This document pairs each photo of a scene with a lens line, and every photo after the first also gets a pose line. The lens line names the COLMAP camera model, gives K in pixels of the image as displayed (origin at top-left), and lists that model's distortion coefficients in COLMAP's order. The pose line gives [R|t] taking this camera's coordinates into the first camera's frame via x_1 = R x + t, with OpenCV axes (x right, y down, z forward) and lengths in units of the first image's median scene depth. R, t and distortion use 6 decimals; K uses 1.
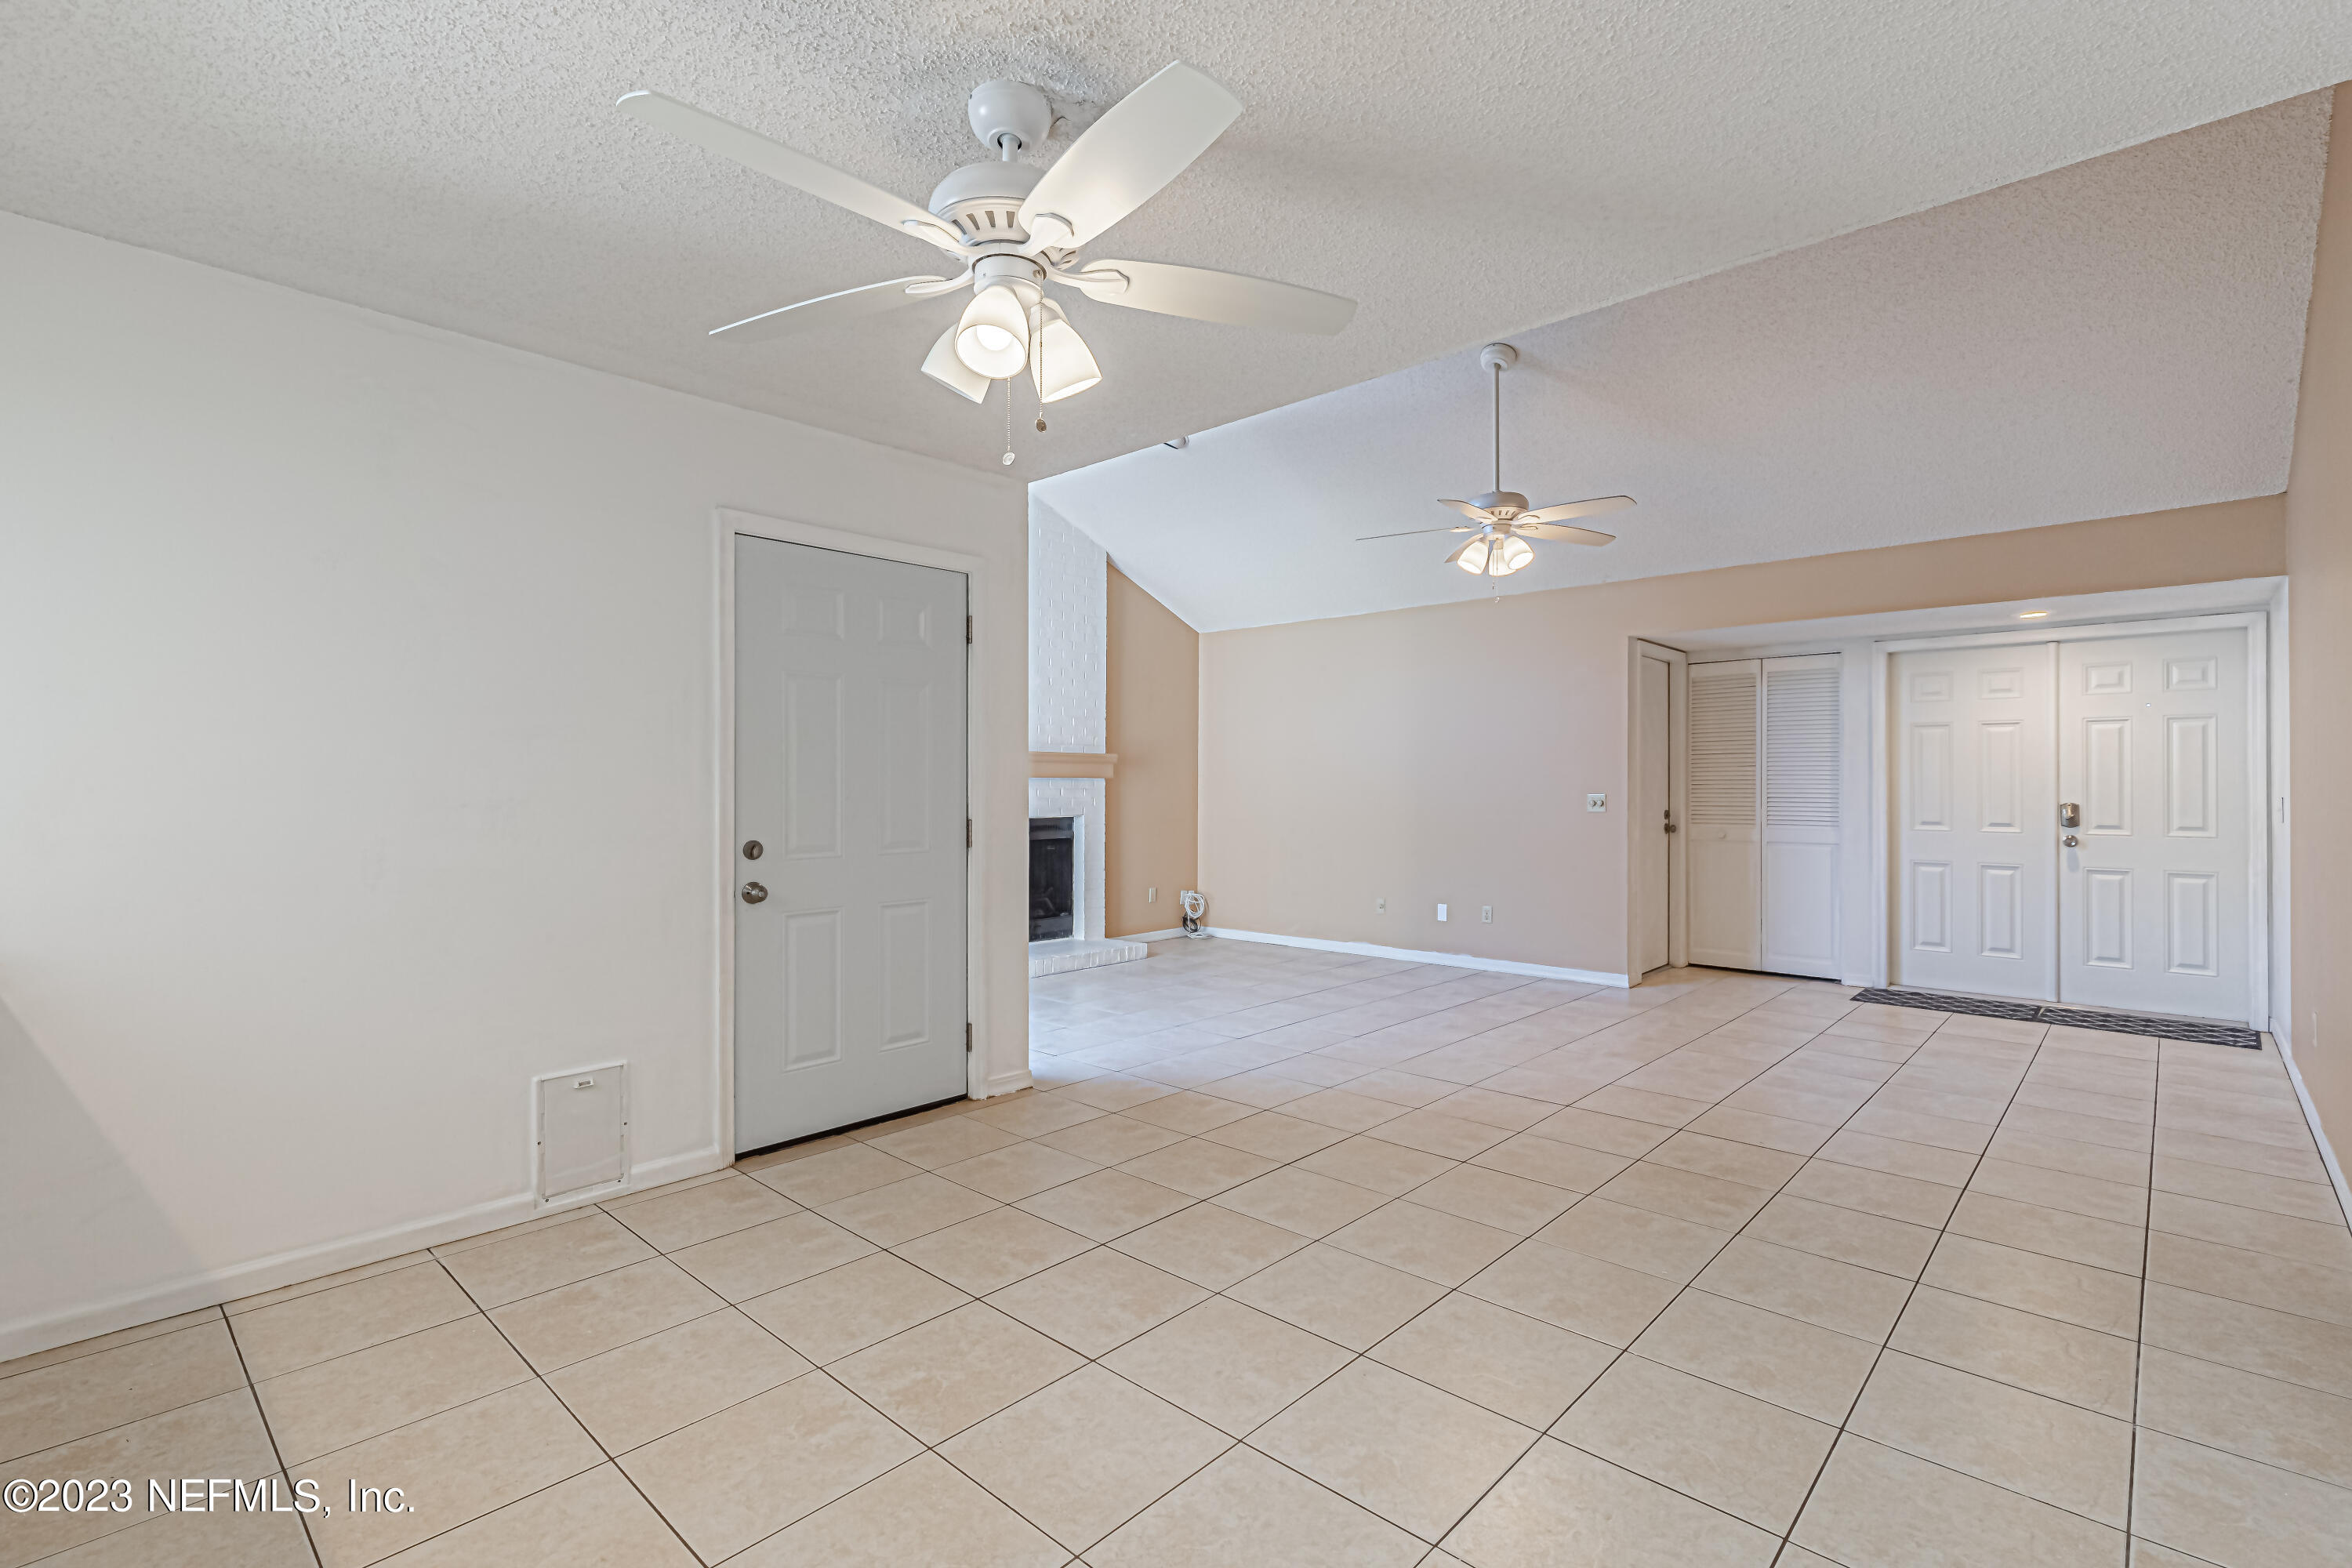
lens RADIAL K [[1071.6, 0, 1179.6], [0, 1071.6, 777.4], [0, 0, 1]] dist [0.003165, 0.000080]
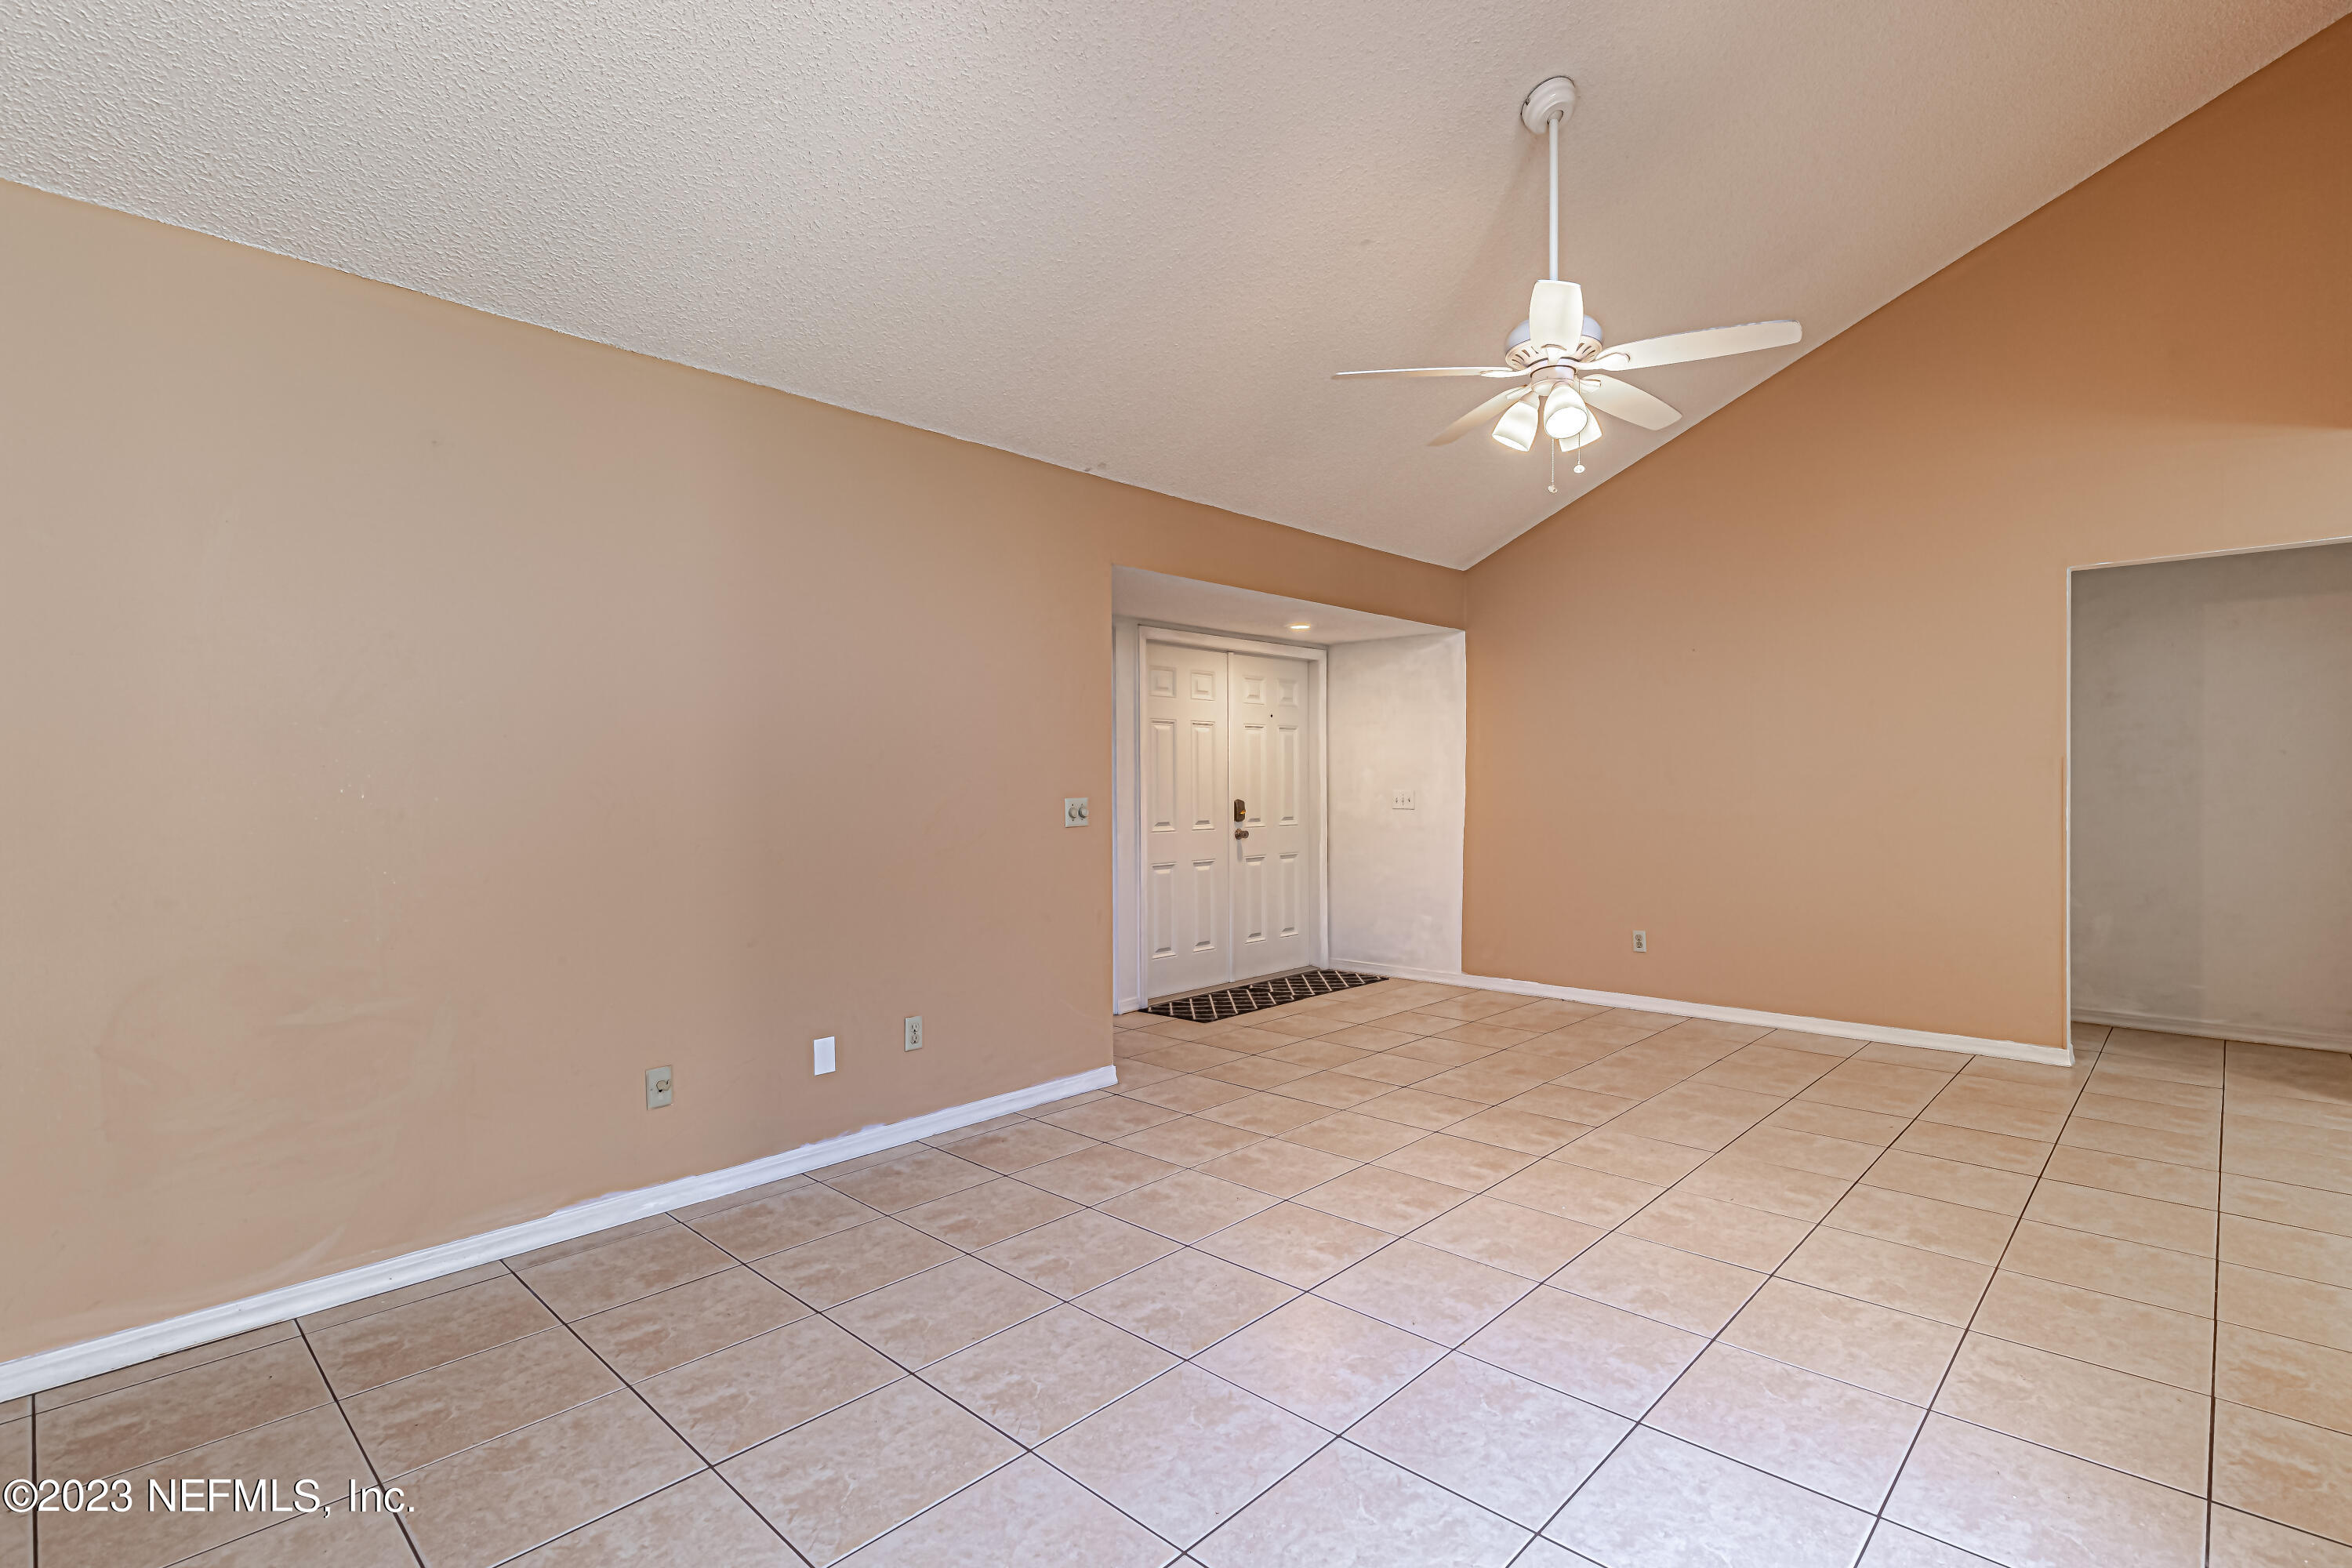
lens RADIAL K [[1094.4, 0, 1260.6], [0, 1094.4, 790.7], [0, 0, 1]] dist [0.004513, 0.000316]
pose [[-0.023729, -0.007992, 0.999686, -0.275895], [0.002667, 0.999964, 0.008057, 0.005518], [-0.999715, 0.002858, -0.023707, 0.920130]]
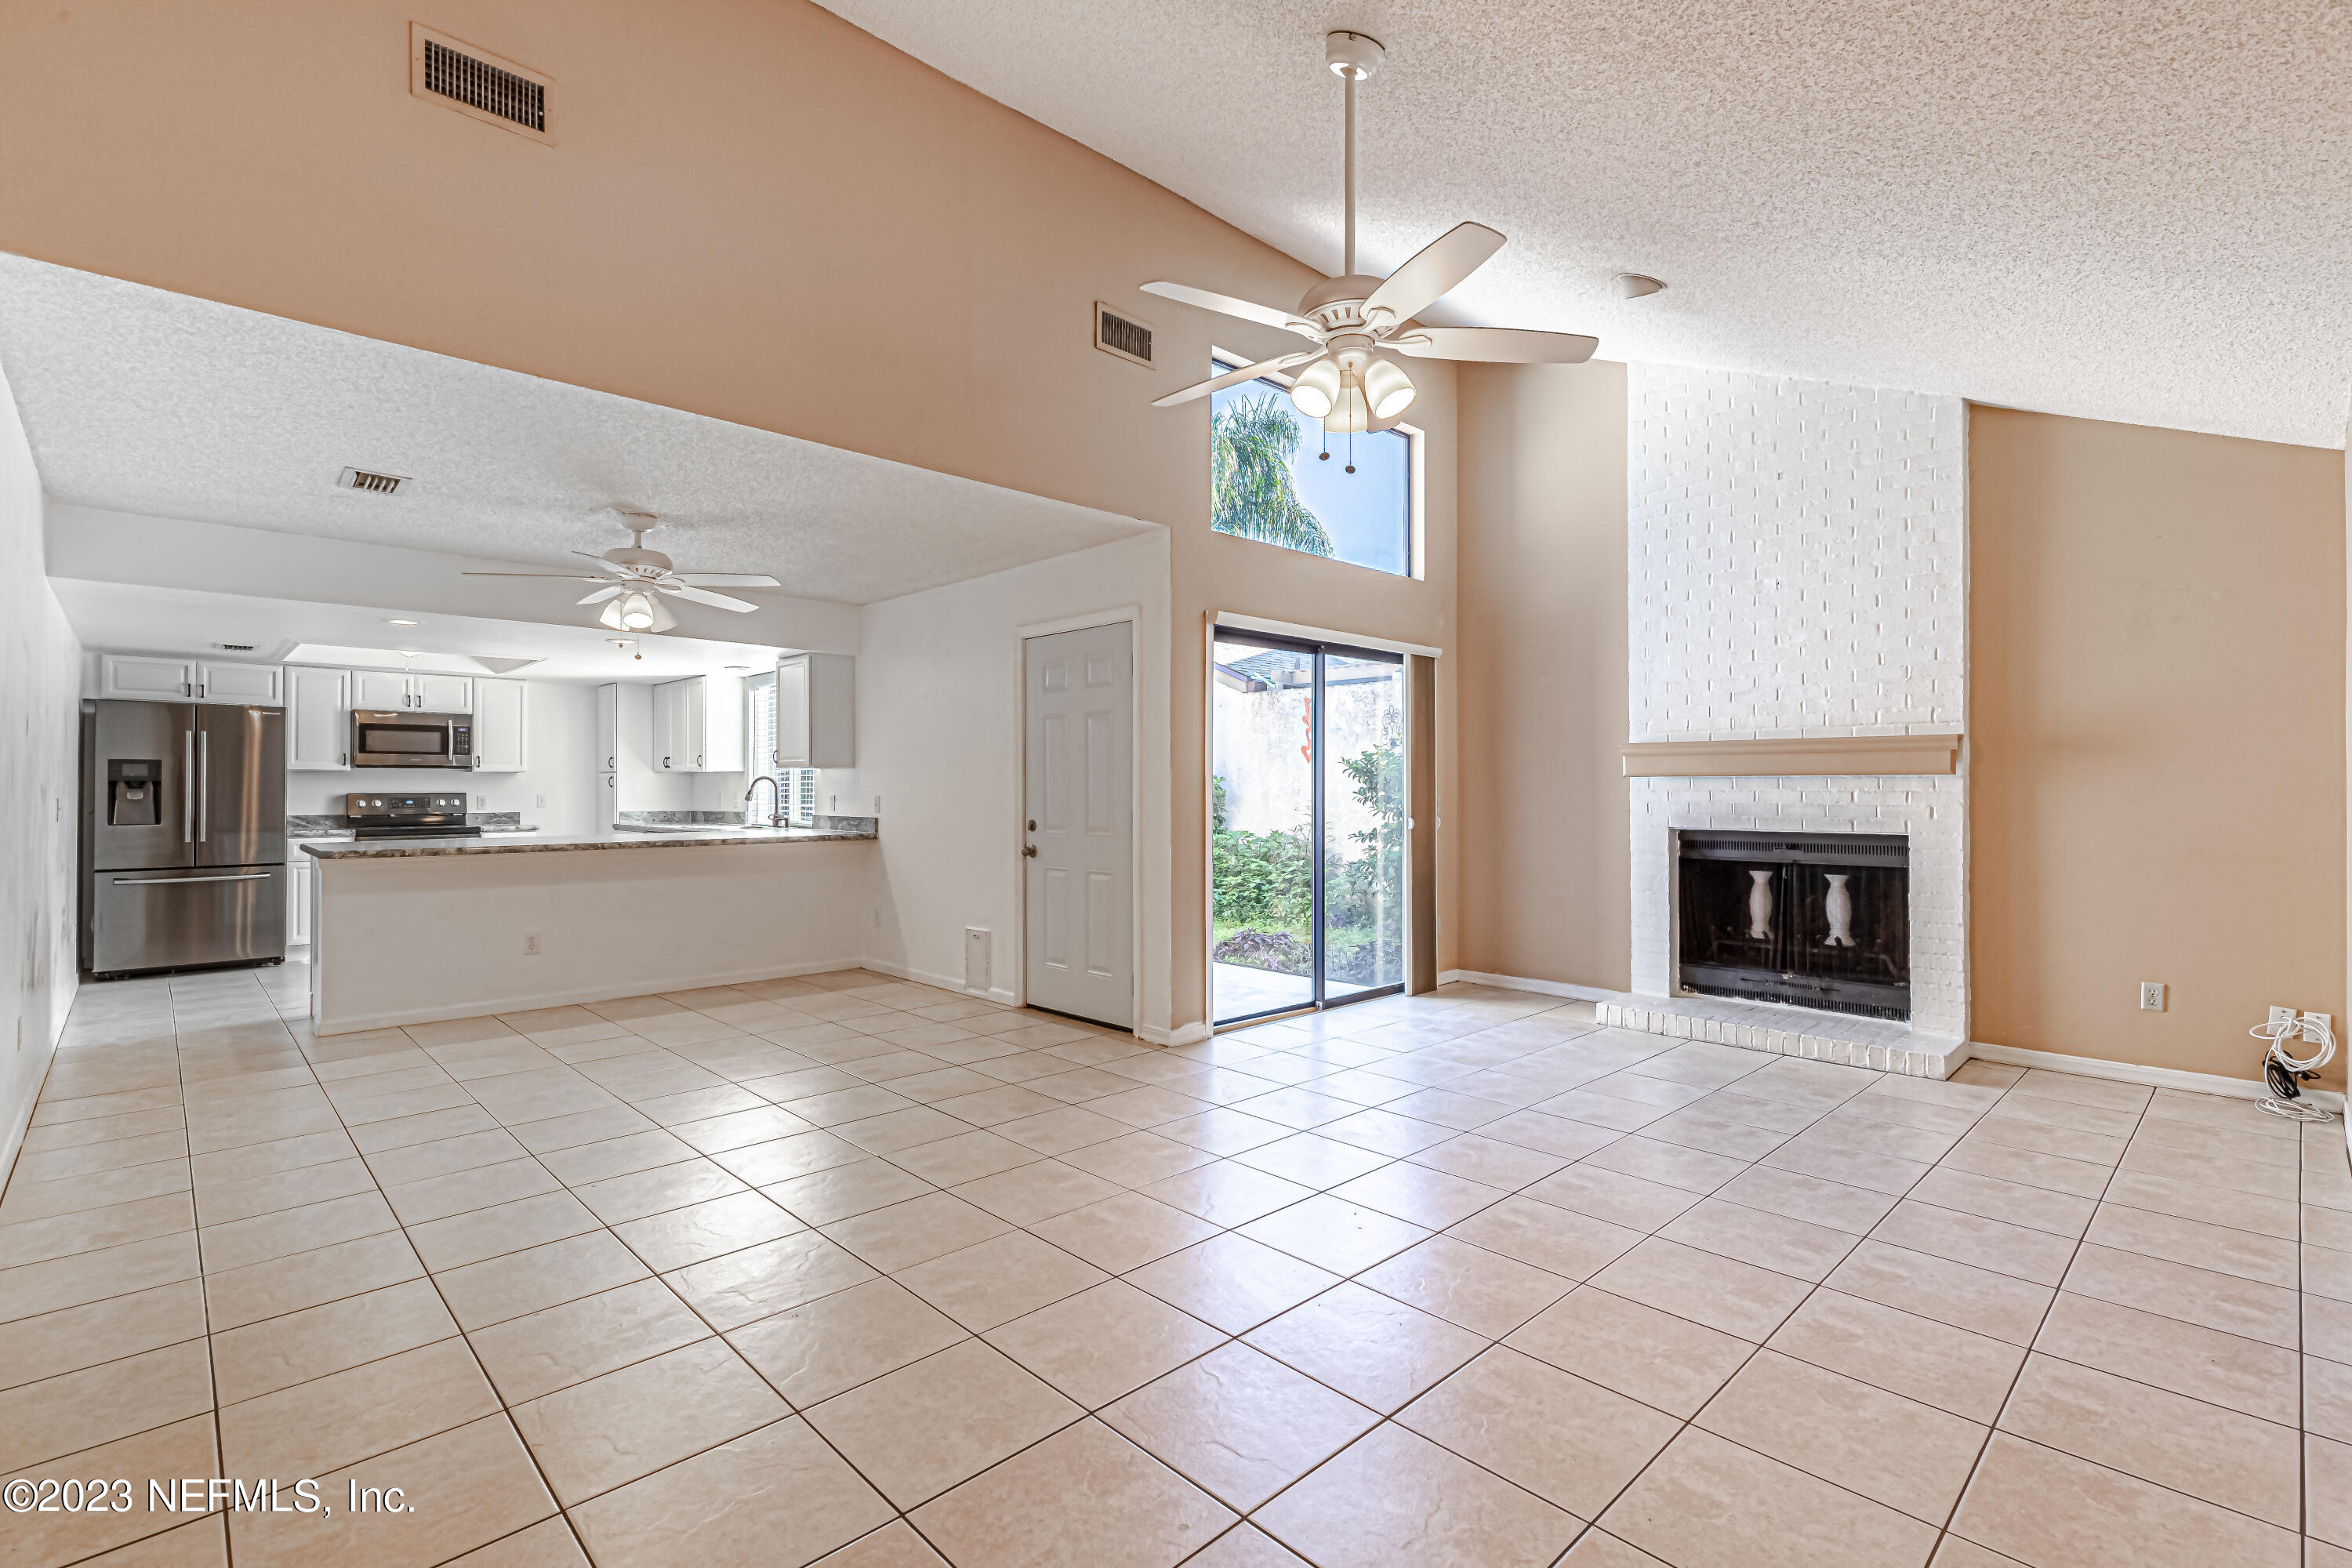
lens RADIAL K [[1065.1, 0, 1182.8], [0, 1065.1, 779.7], [0, 0, 1]] dist [0.005598, -0.000107]
pose [[-0.058085, -0.006269, -0.998292, 0.680998], [0.007891, 0.999946, -0.006739, 0.005027], [0.998280, -0.008269, -0.058032, 0.727957]]
